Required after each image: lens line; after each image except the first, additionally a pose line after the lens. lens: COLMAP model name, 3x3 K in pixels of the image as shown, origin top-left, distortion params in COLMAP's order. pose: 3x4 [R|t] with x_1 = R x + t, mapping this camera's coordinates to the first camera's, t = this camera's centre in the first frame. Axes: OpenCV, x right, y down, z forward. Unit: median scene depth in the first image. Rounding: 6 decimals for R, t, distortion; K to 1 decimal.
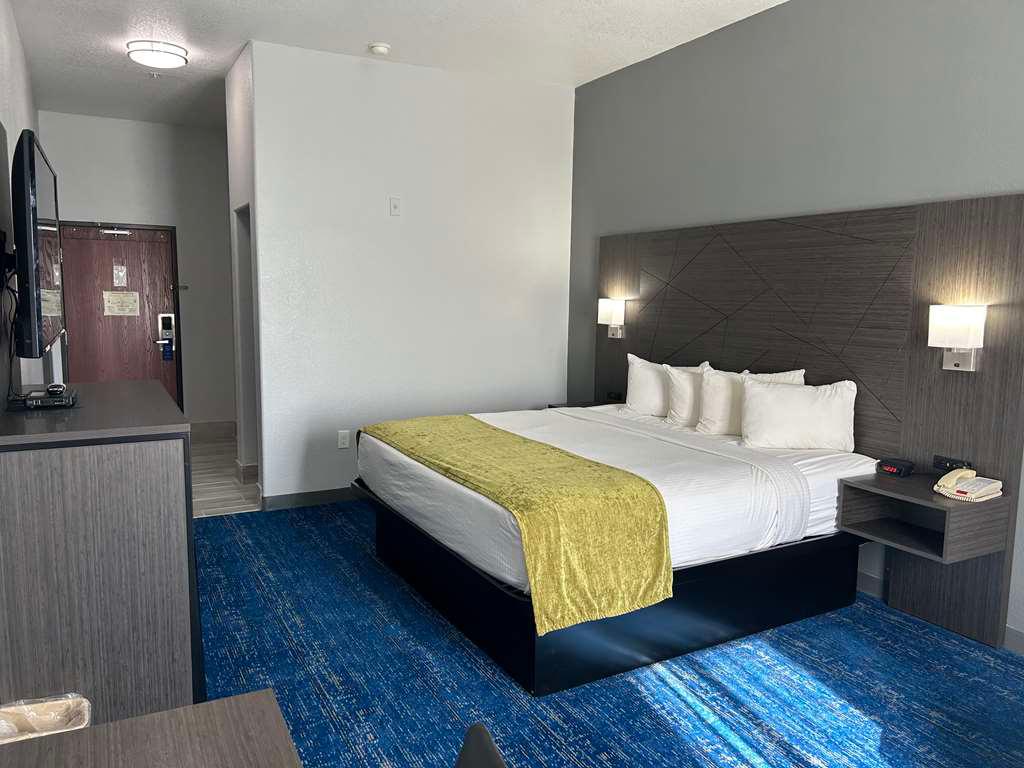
lens RADIAL K [[752.0, 0, 515.4], [0, 752.0, 399.5], [0, 0, 1]] dist [0.002011, -0.004238]
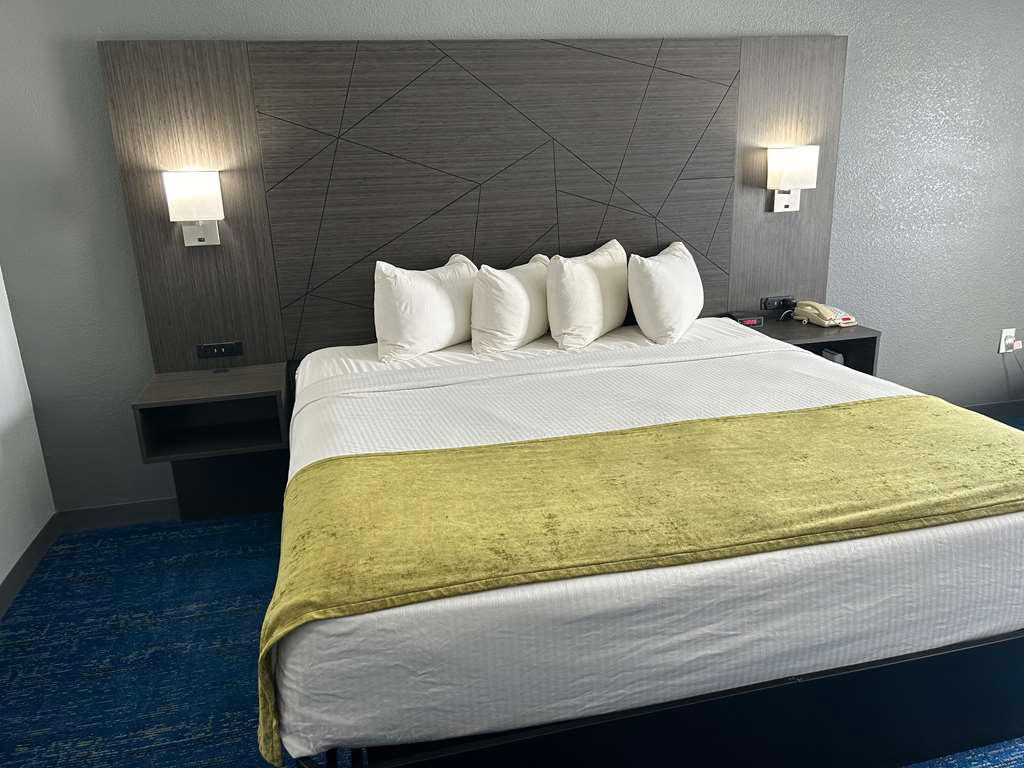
lens RADIAL K [[770.6, 0, 512.0], [0, 770.6, 384.0], [0, 0, 1]] dist [0.073831, -0.102937]
pose [[0.285415, -0.297032, 0.911214, -0.208226], [0.173461, 0.951069, 0.255692, -0.055912], [-0.942576, 0.085082, 0.322973, 0.376220]]
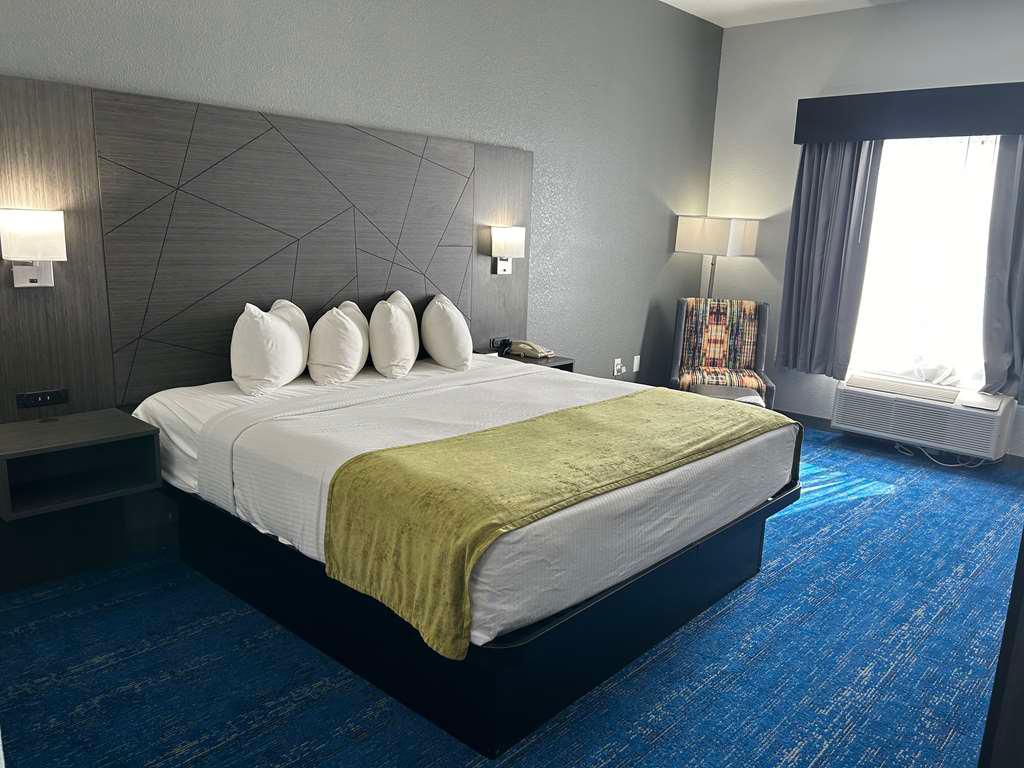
lens RADIAL K [[770.6, 0, 512.0], [0, 770.6, 384.0], [0, 0, 1]] dist [0.073831, -0.102937]
pose [[-0.307582, -0.215343, 0.926833, -0.286664], [0.093187, 0.962555, 0.254568, -0.074970], [-0.946947, 0.164669, -0.275998, 0.516394]]
